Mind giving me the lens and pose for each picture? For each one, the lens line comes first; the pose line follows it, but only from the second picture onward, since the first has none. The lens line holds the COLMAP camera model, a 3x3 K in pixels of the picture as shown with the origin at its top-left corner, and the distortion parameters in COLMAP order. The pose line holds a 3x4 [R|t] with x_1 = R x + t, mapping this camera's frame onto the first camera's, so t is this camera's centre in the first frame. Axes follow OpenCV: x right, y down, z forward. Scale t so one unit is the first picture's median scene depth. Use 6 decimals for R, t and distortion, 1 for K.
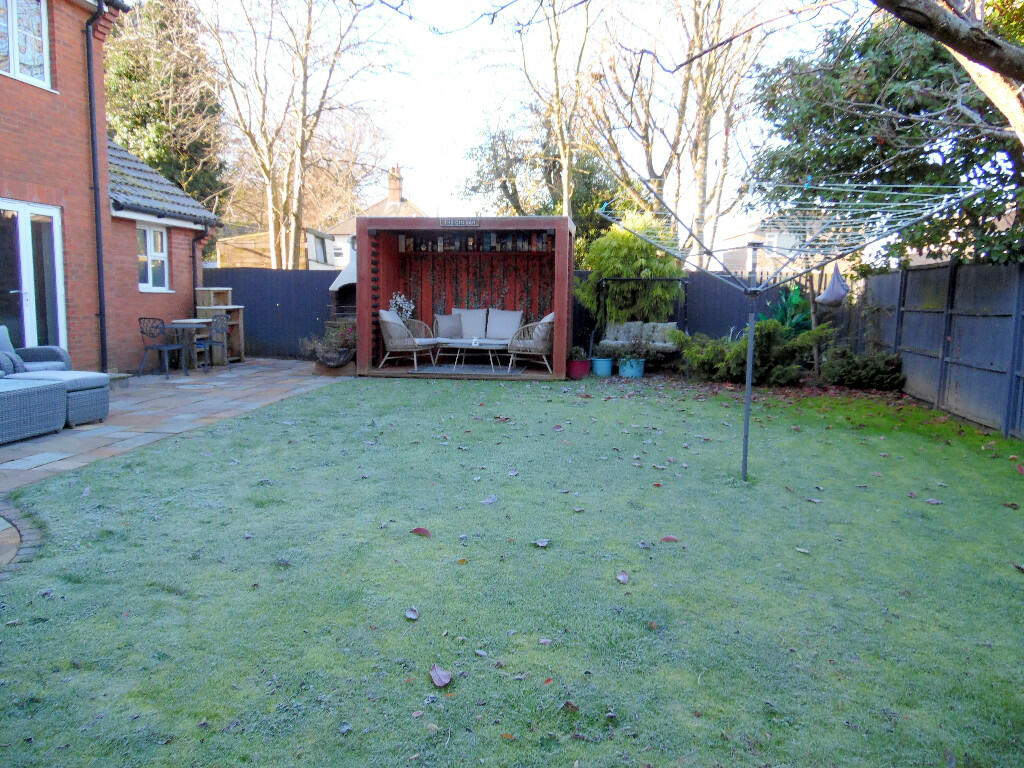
lens RADIAL K [[777.2, 0, 511.5], [0, 777.2, 380.1], [0, 0, 1]] dist [-0.024585, 0.059930]
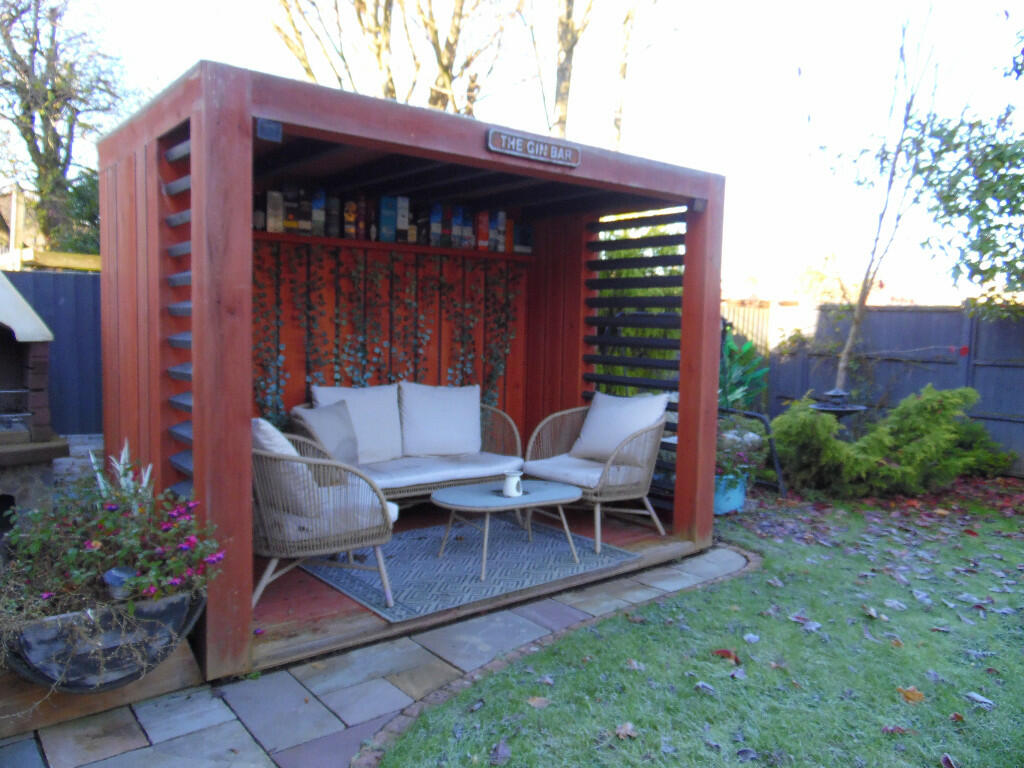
lens RADIAL K [[777.2, 0, 511.5], [0, 777.2, 380.1], [0, 0, 1]] dist [-0.024585, 0.059930]
pose [[0.696147, -0.048703, 0.716245, -0.278941], [0.067685, 0.997705, 0.002056, -0.090033], [-0.714701, 0.047047, 0.697846, 0.674649]]
